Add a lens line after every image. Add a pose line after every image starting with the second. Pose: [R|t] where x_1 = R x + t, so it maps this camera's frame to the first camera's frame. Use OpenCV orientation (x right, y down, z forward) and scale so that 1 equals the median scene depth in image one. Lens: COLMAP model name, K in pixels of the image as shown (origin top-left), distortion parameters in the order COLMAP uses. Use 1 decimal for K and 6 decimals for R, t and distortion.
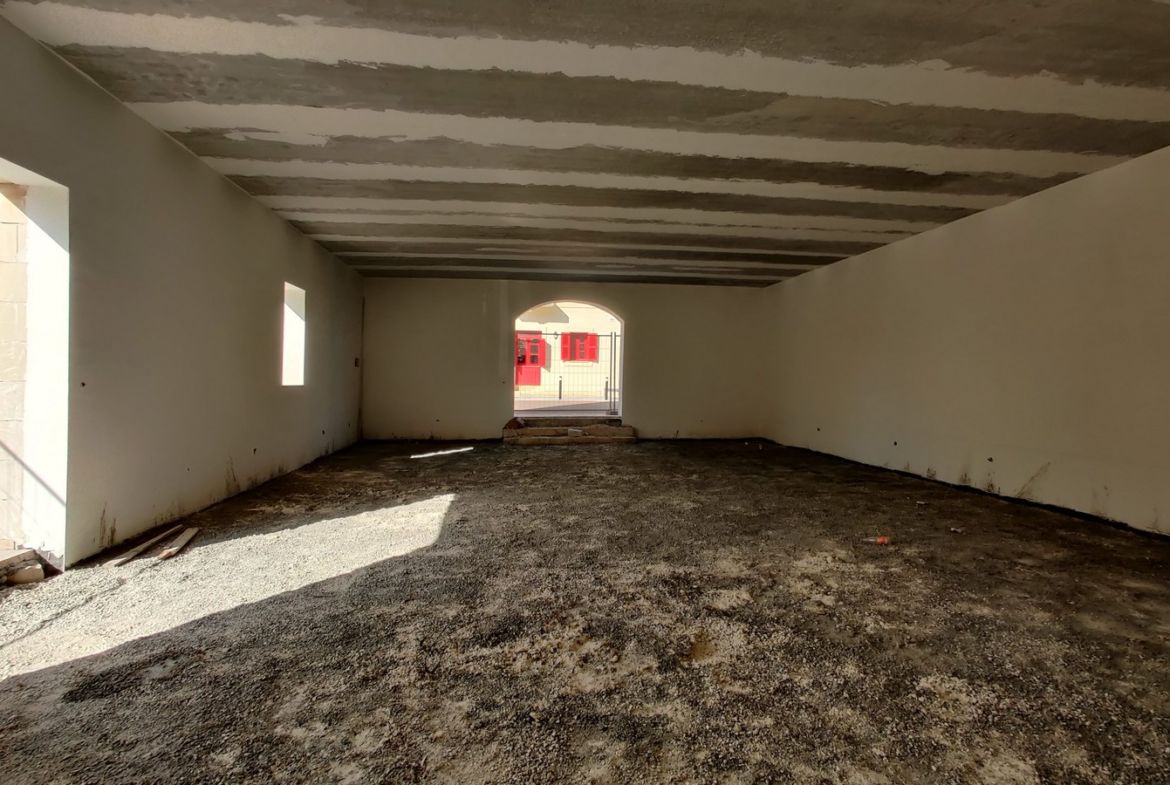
lens RADIAL K [[615.7, 0, 583.1], [0, 615.7, 373.1], [0, 0, 1]] dist [-0.000172, 0.001618]
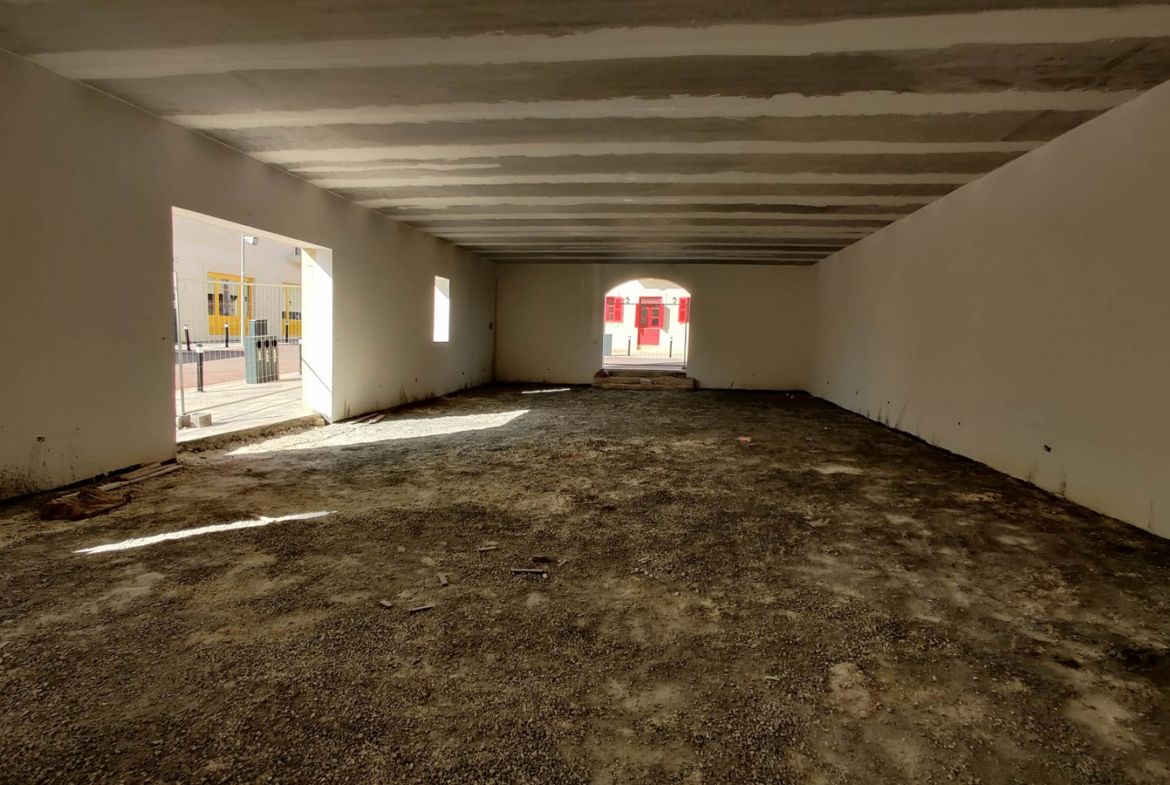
lens RADIAL K [[615.7, 0, 583.1], [0, 615.7, 373.1], [0, 0, 1]] dist [-0.000172, 0.001618]
pose [[0.964743, 0.029128, -0.261578, 0.251662], [-0.011651, 0.997609, 0.068118, -0.010192], [0.262937, -0.062669, 0.962775, -0.366187]]
